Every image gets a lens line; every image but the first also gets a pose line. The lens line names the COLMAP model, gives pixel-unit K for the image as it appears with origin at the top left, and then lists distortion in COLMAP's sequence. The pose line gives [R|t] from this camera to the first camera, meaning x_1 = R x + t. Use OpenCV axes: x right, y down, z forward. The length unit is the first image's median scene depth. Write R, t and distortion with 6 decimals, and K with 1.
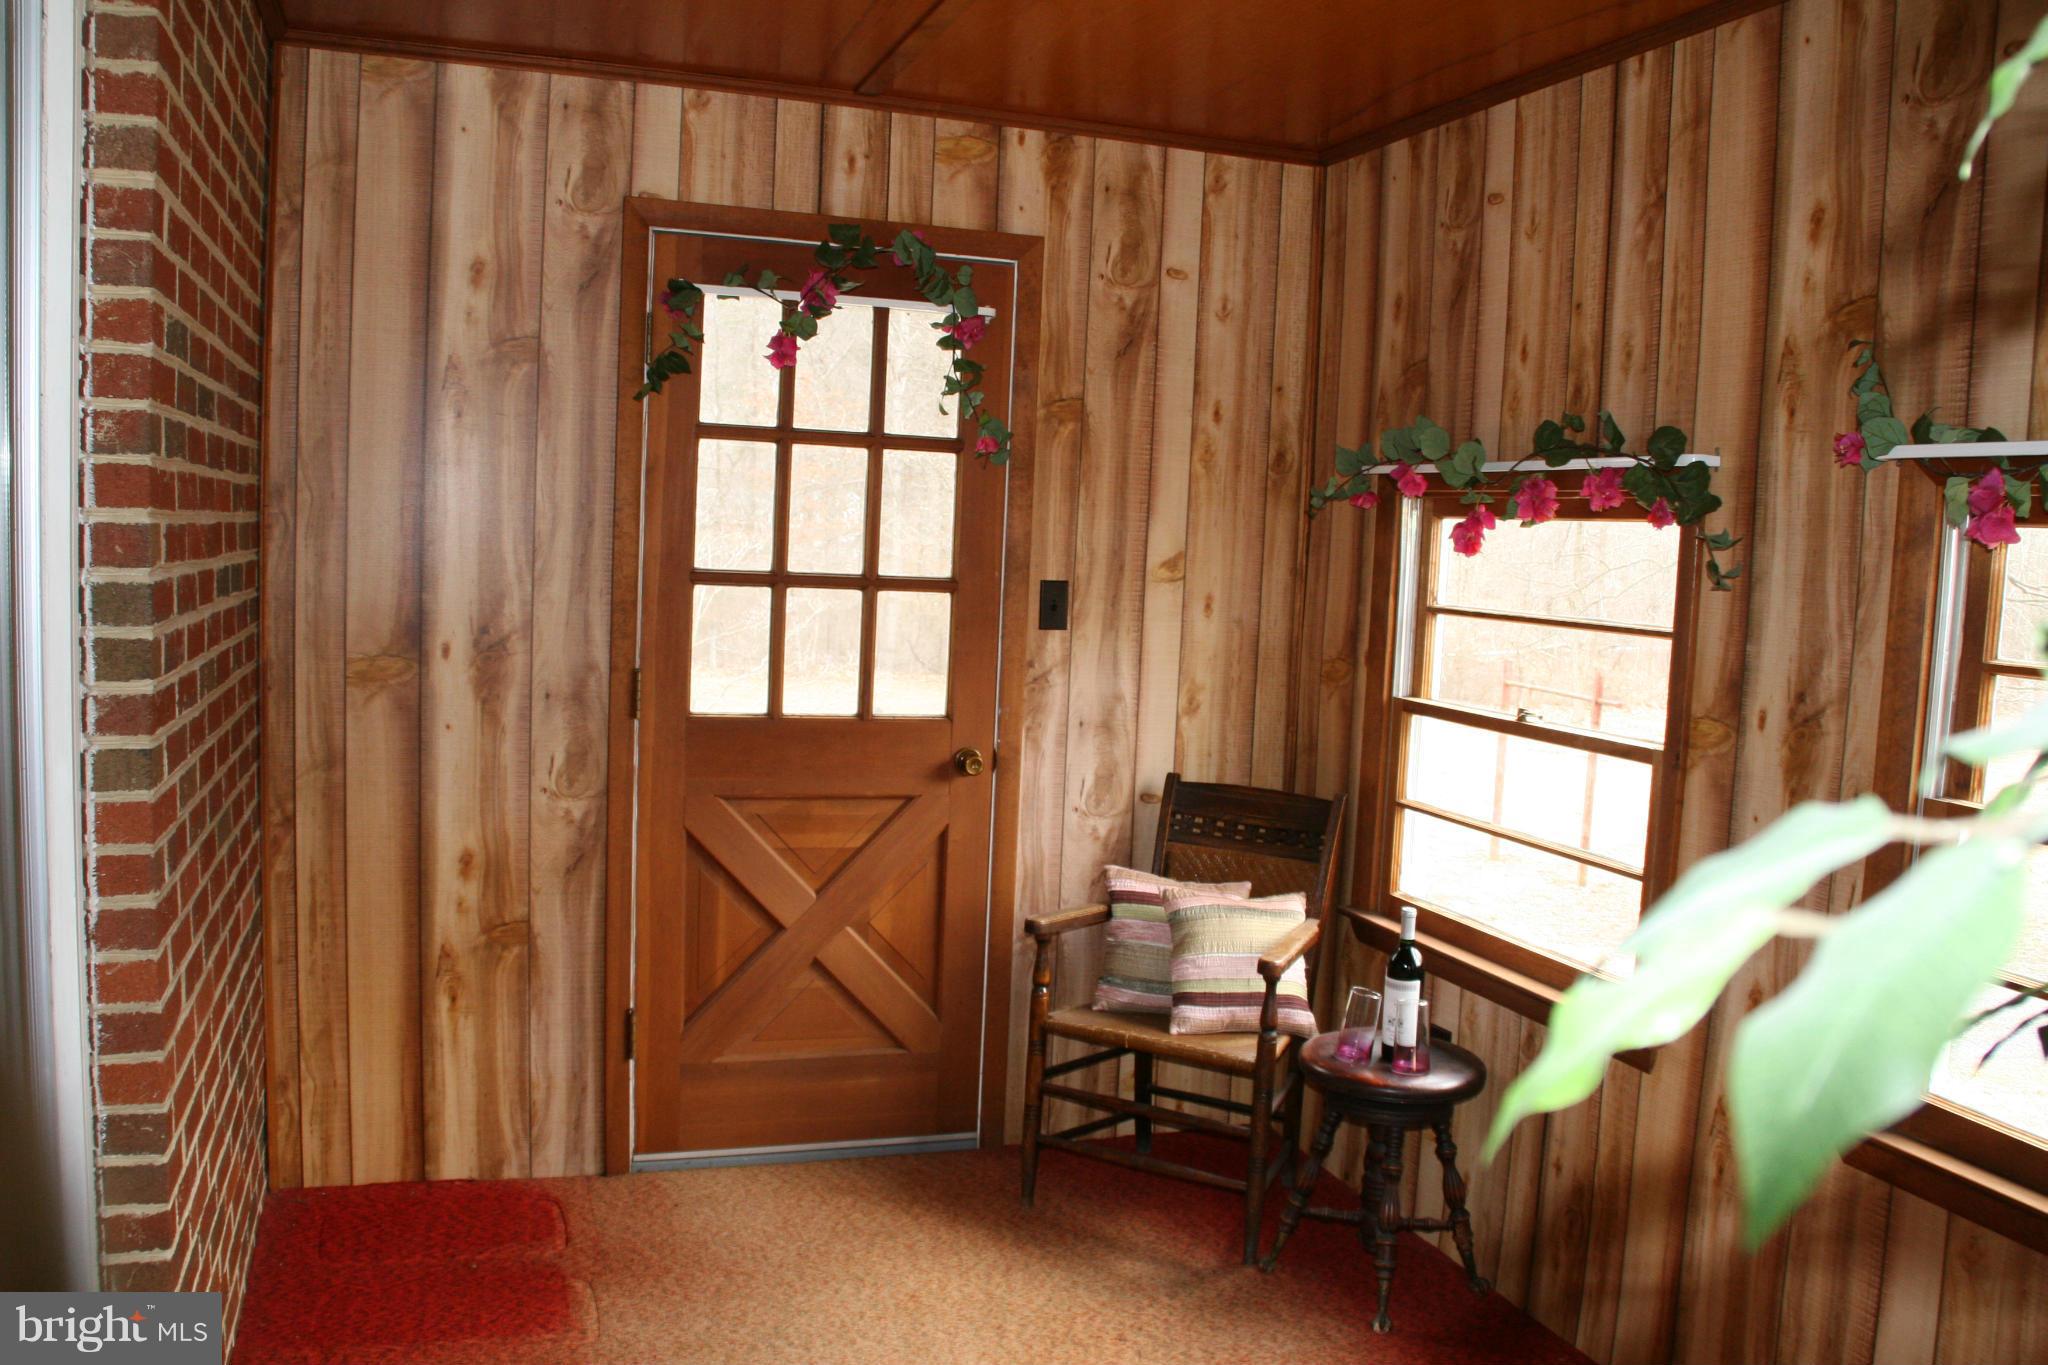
lens RADIAL K [[1697.9, 0, 971.6], [0, 1697.9, 678.8], [0, 0, 1]] dist [-0.177711, 0.116912]
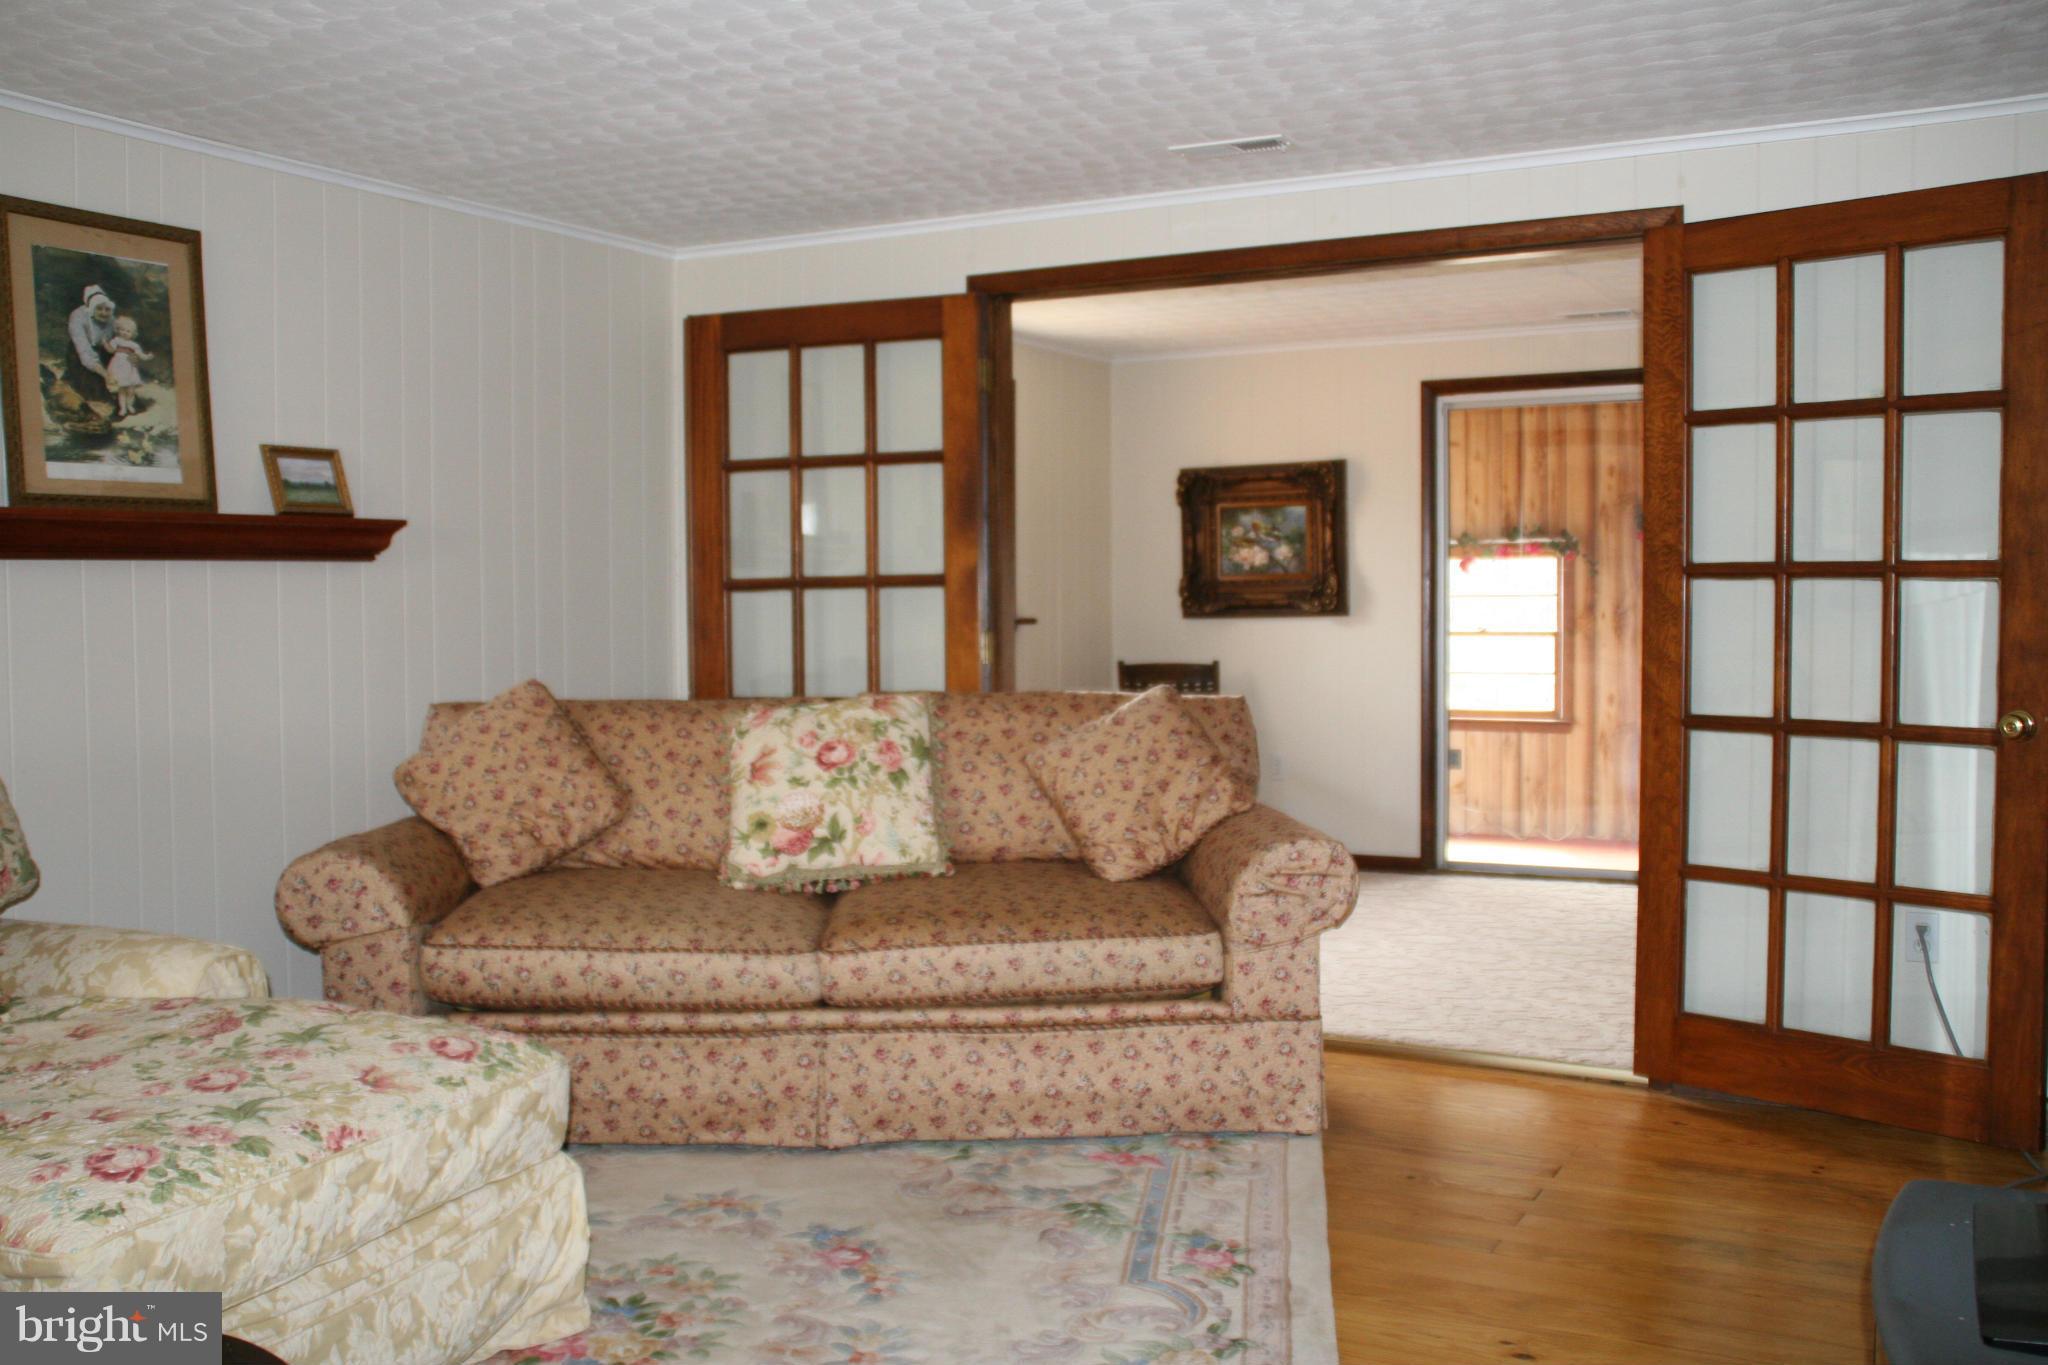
lens RADIAL K [[1860.7, 0, 1024.6], [0, 1860.7, 678.2], [0, 0, 1]] dist [-0.151363, 0.125217]
pose [[0.720921, -0.046563, 0.691451, -2.564937], [0.084311, 0.996222, -0.020817, 0.113039], [-0.687870, 0.073304, 0.722123, -0.769196]]
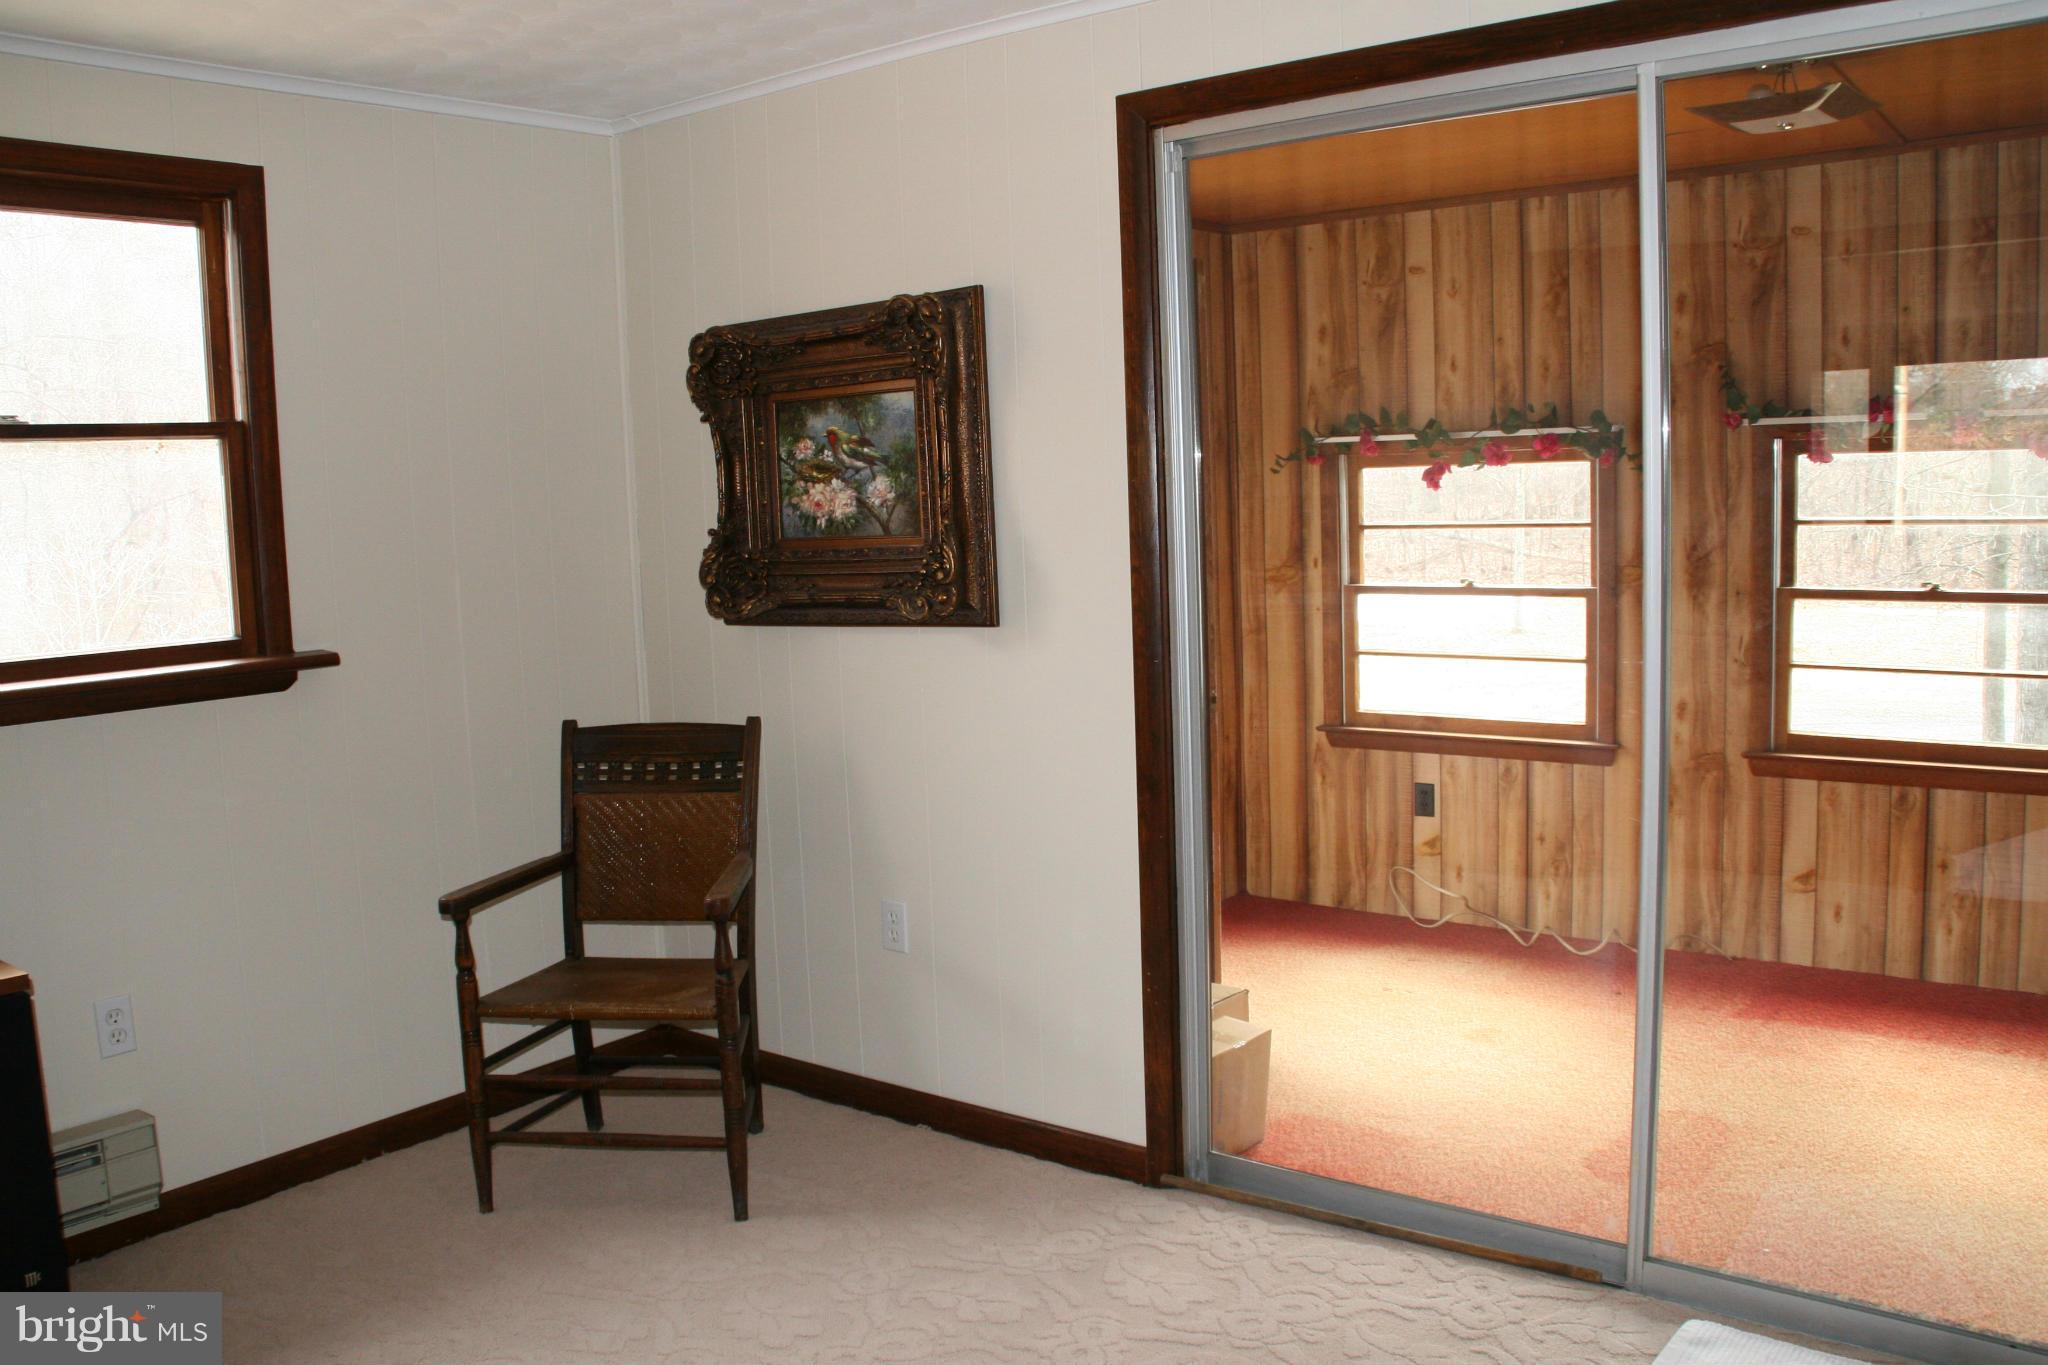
lens RADIAL K [[1660.3, 0, 1078.5], [0, 1660.3, 681.4], [0, 0, 1]] dist [-0.169135, 0.111466]
pose [[0.804721, -0.114333, 0.582540, -1.019353], [0.105059, 0.993218, 0.049807, -0.003112], [-0.584283, 0.021120, 0.811275, -0.113578]]
